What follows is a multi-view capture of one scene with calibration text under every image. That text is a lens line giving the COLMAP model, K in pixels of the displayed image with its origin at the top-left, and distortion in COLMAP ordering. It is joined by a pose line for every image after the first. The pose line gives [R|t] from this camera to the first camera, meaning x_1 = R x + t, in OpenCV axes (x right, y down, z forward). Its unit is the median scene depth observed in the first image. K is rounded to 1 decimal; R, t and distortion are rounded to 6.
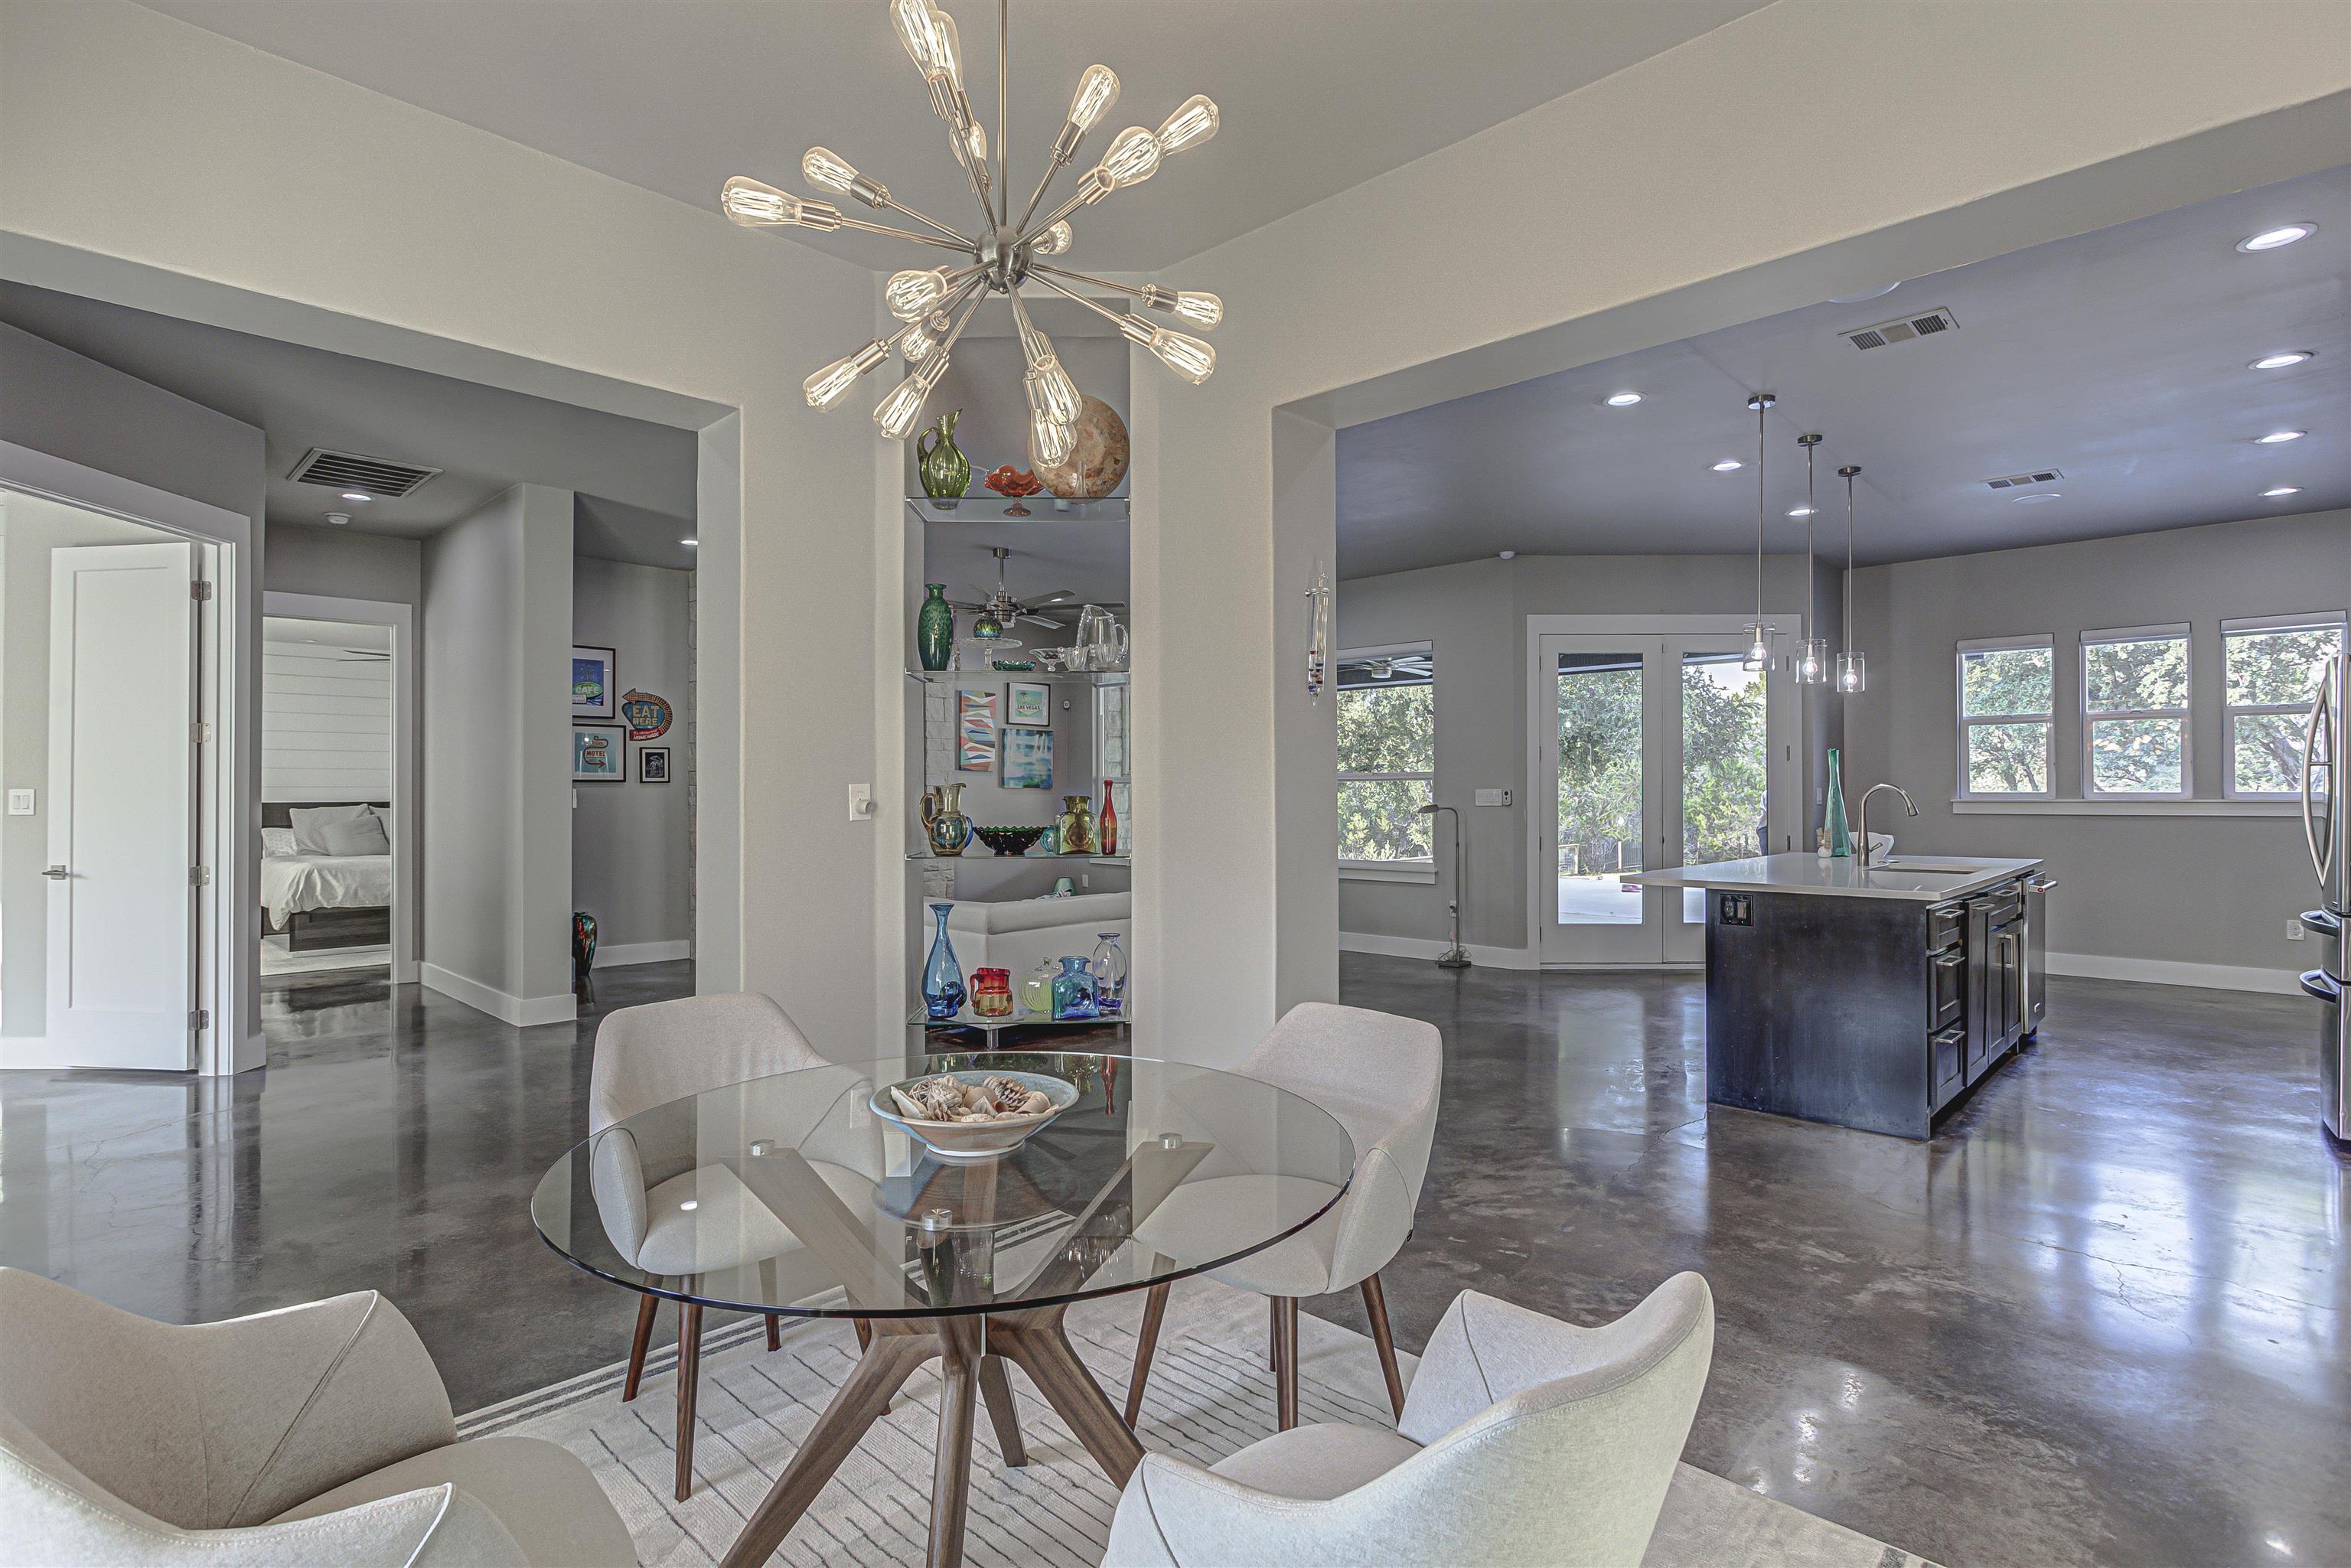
lens RADIAL K [[1158.9, 0, 1163.6], [0, 1158.9, 774.1], [0, 0, 1]] dist [-0.000547, -0.000039]
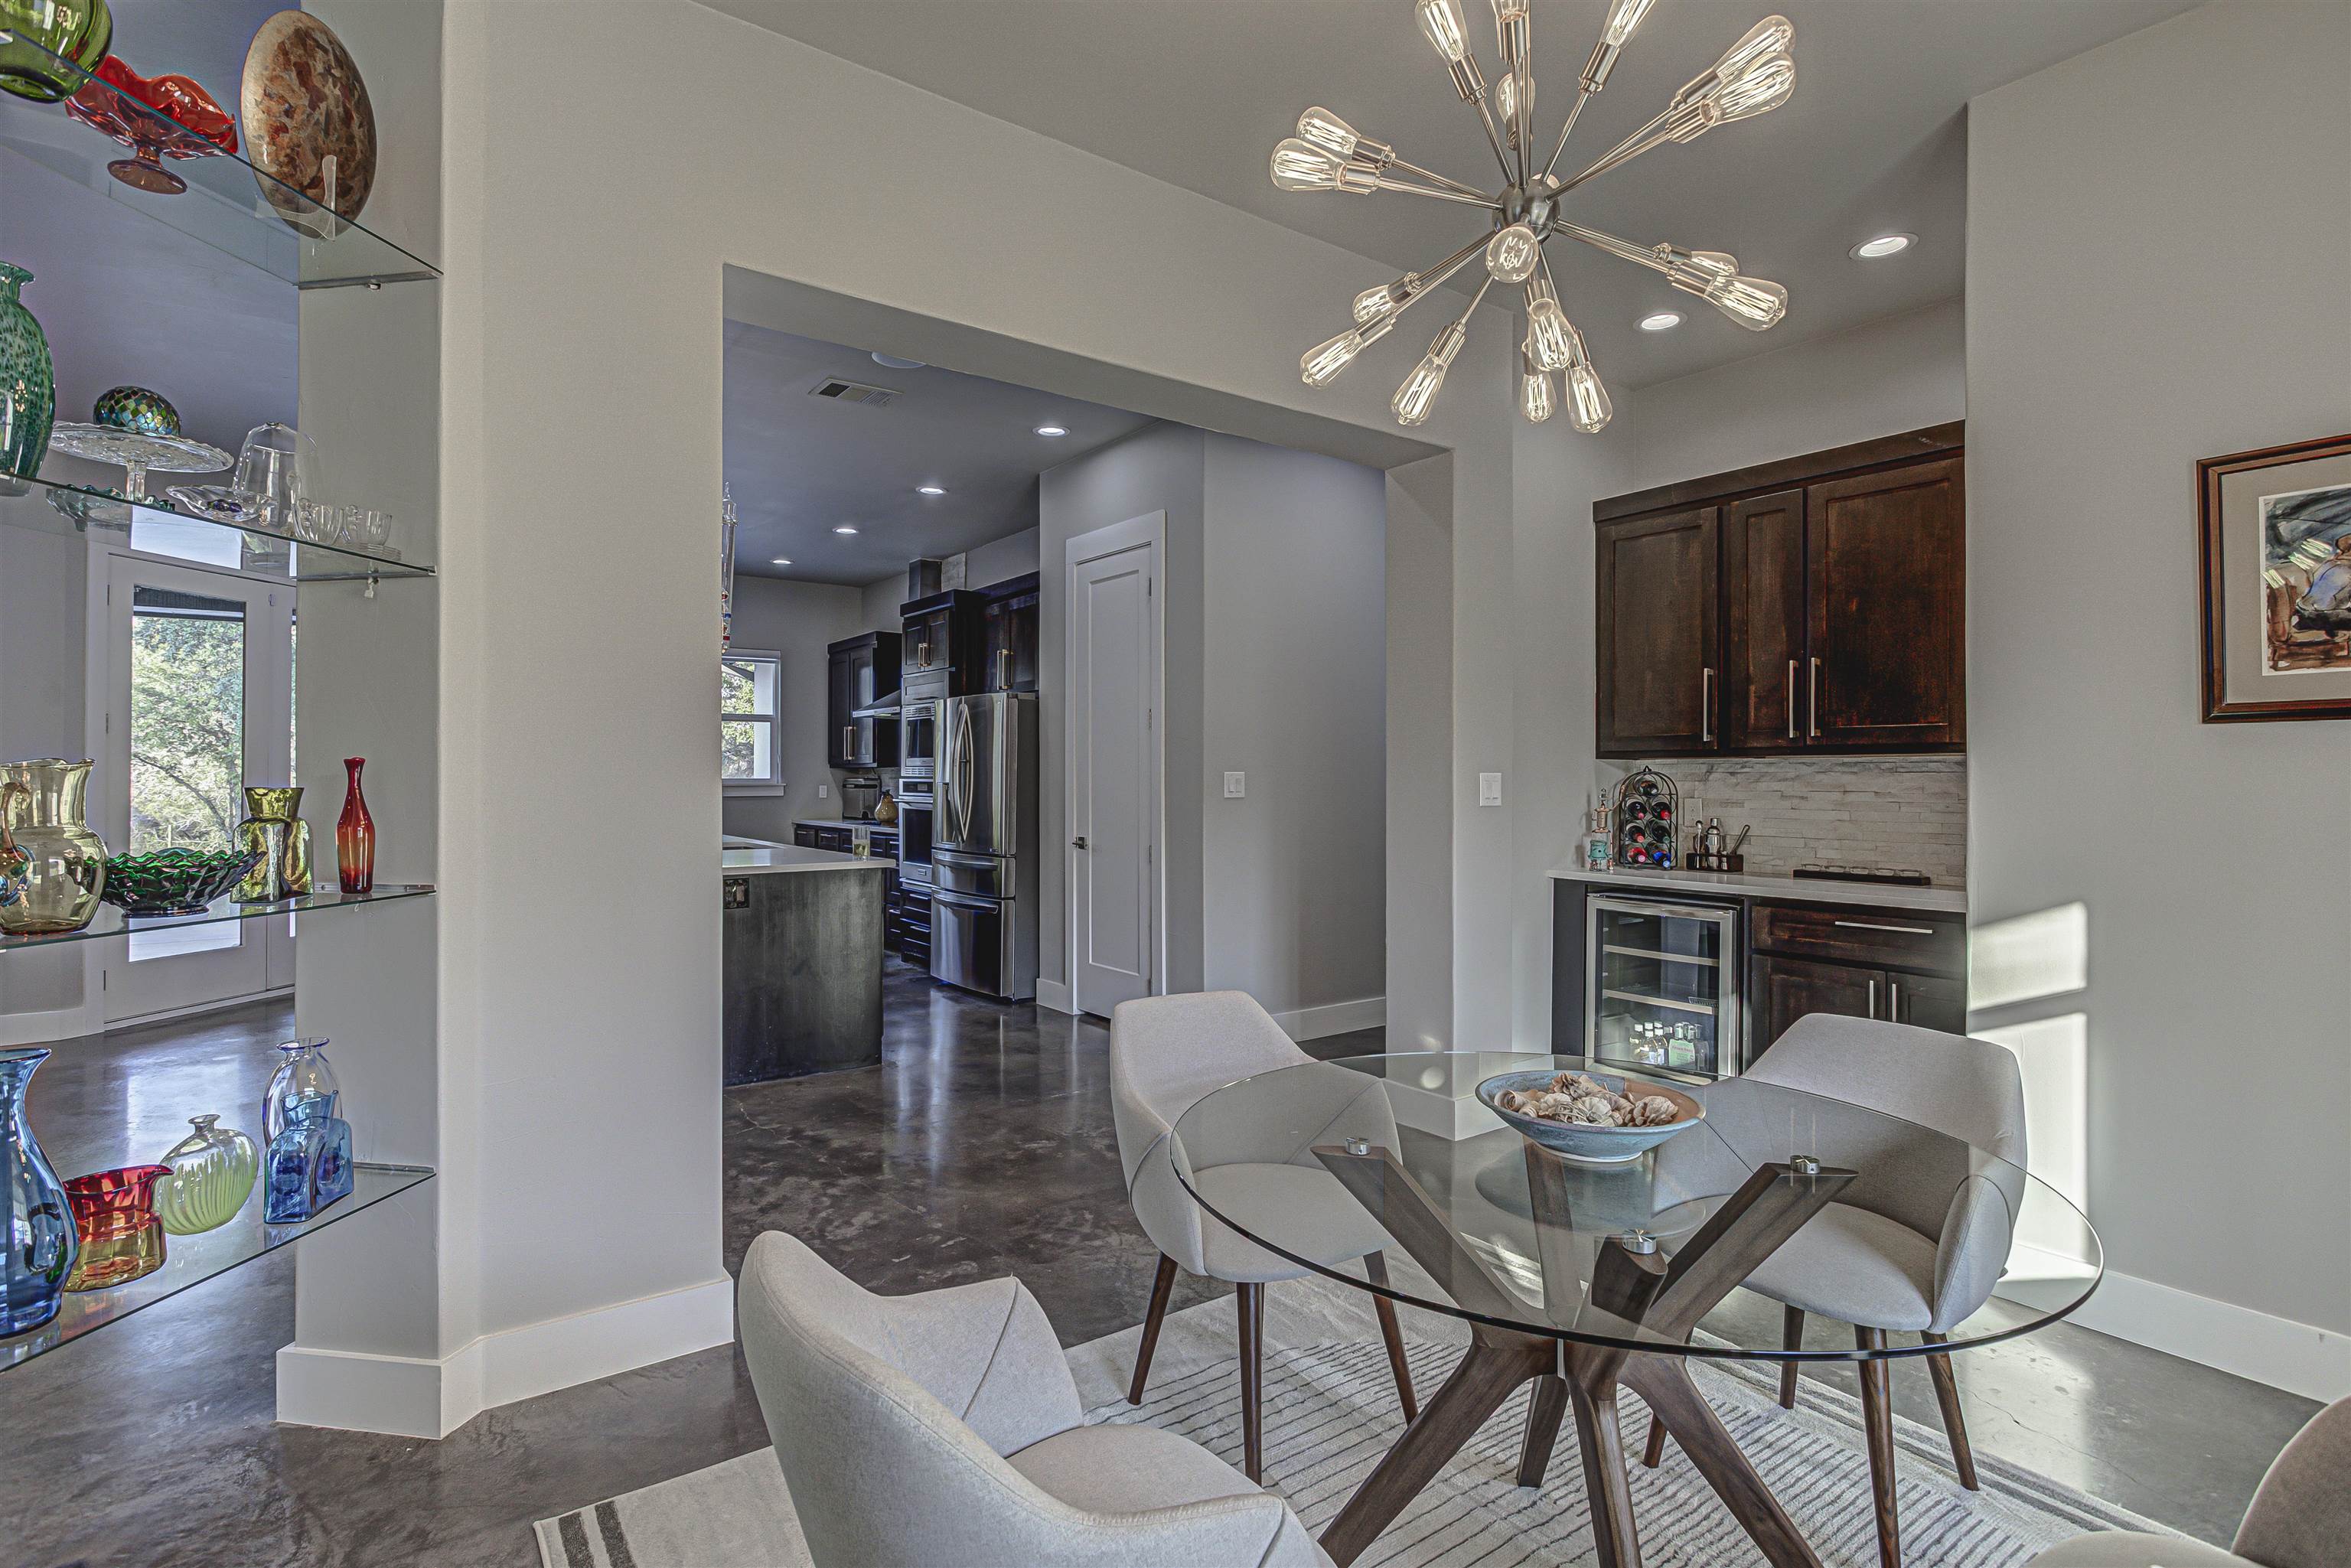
lens RADIAL K [[1158.9, 0, 1163.6], [0, 1158.9, 774.1], [0, 0, 1]] dist [-0.000547, -0.000039]
pose [[0.183533, 0.001755, 0.983012, -0.542185], [-0.014051, 0.999901, 0.000838, 0.007216], [-0.982913, -0.013966, 0.183540, 0.542672]]
